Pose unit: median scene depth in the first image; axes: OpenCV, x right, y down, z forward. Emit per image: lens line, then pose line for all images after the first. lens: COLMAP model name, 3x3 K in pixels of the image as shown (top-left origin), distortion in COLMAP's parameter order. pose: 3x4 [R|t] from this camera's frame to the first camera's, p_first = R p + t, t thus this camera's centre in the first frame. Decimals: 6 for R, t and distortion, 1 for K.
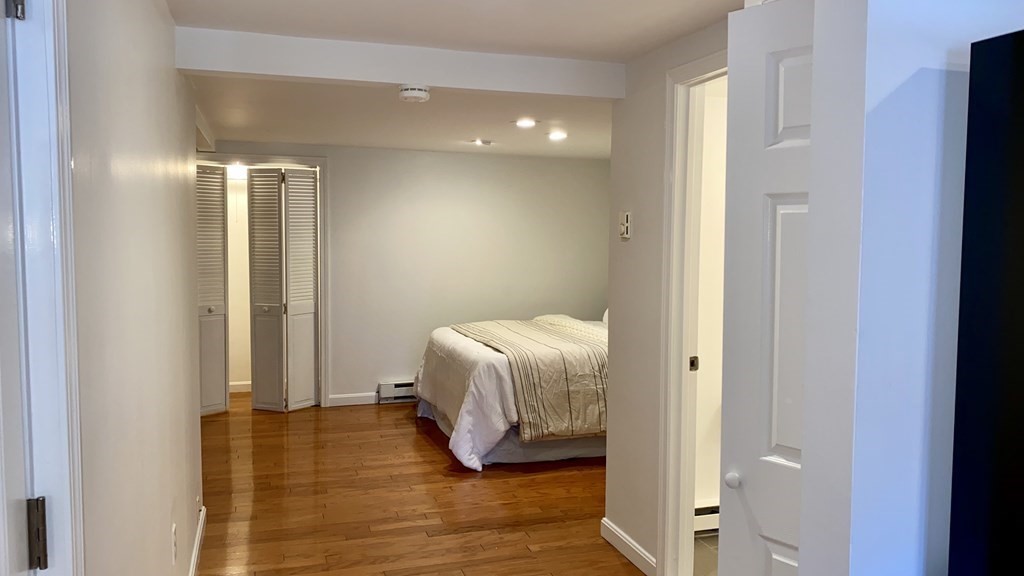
lens RADIAL K [[786.4, 0, 512.0], [0, 786.4, 288.0], [0, 0, 1]] dist [-0.003913, 0.000483]
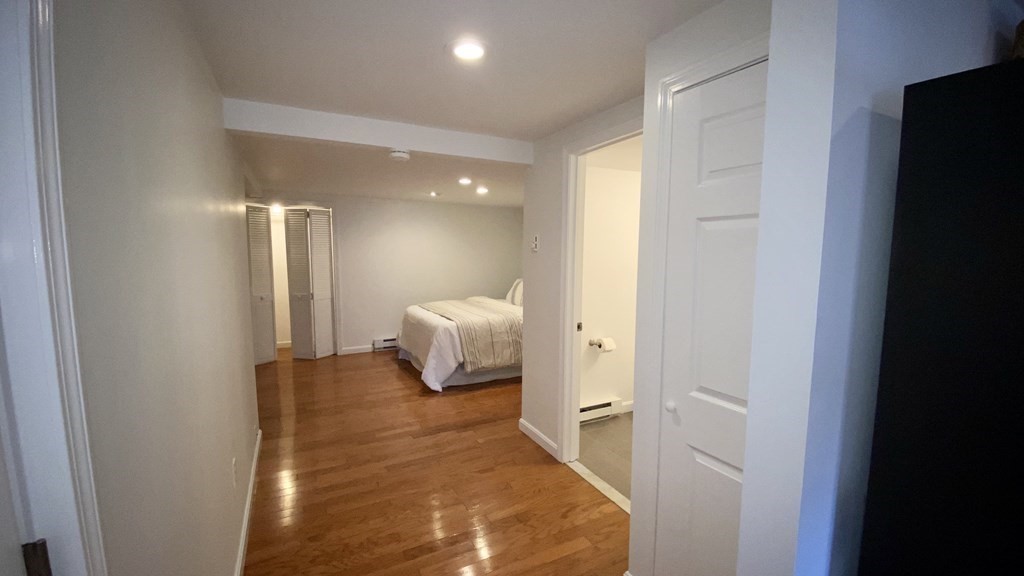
lens RADIAL K [[414.6, 0, 515.8], [0, 414.6, 293.0], [0, 0, 1]] dist [0.001158, -0.010994]
pose [[0.984147, -0.024397, 0.175670, -0.033640], [0.018229, 0.999162, 0.036642, -0.006180], [-0.176416, -0.032859, 0.983767, 0.114131]]
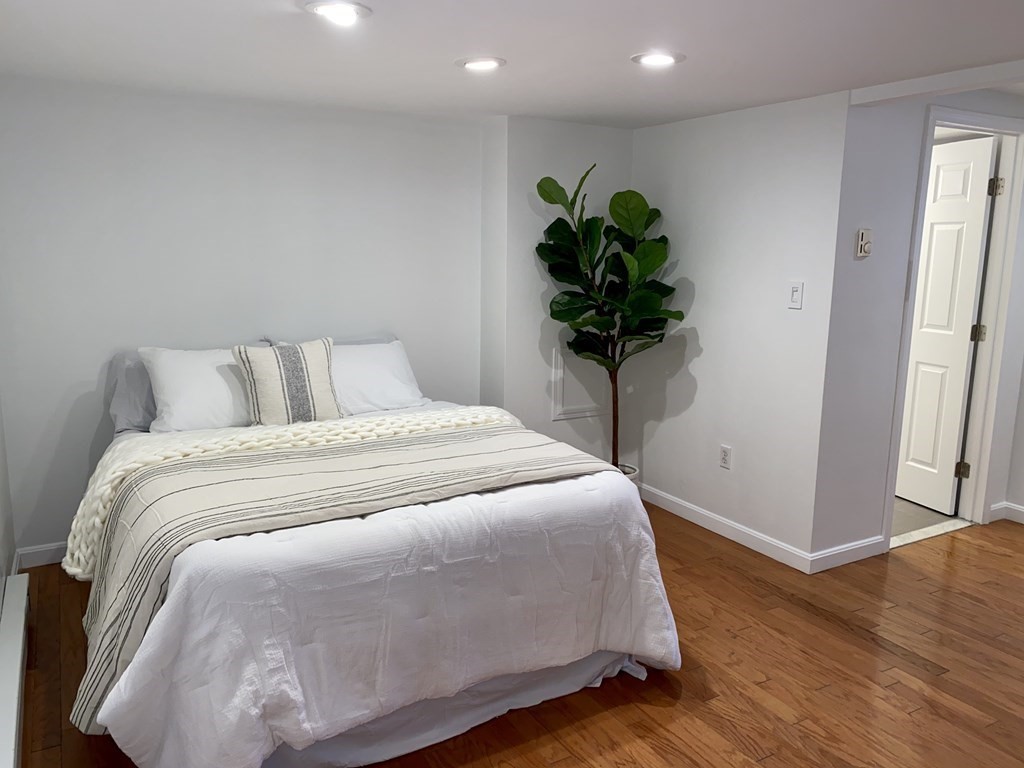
lens RADIAL K [[776.3, 0, 512.0], [0, 776.3, 384.0], [0, 0, 1]] dist [-0.000981, -0.002665]
pose [[-0.197614, -0.193677, 0.960957, -0.544103], [0.061756, 0.975881, 0.209385, -0.103905], [-0.978333, 0.100722, -0.180887, 1.210863]]
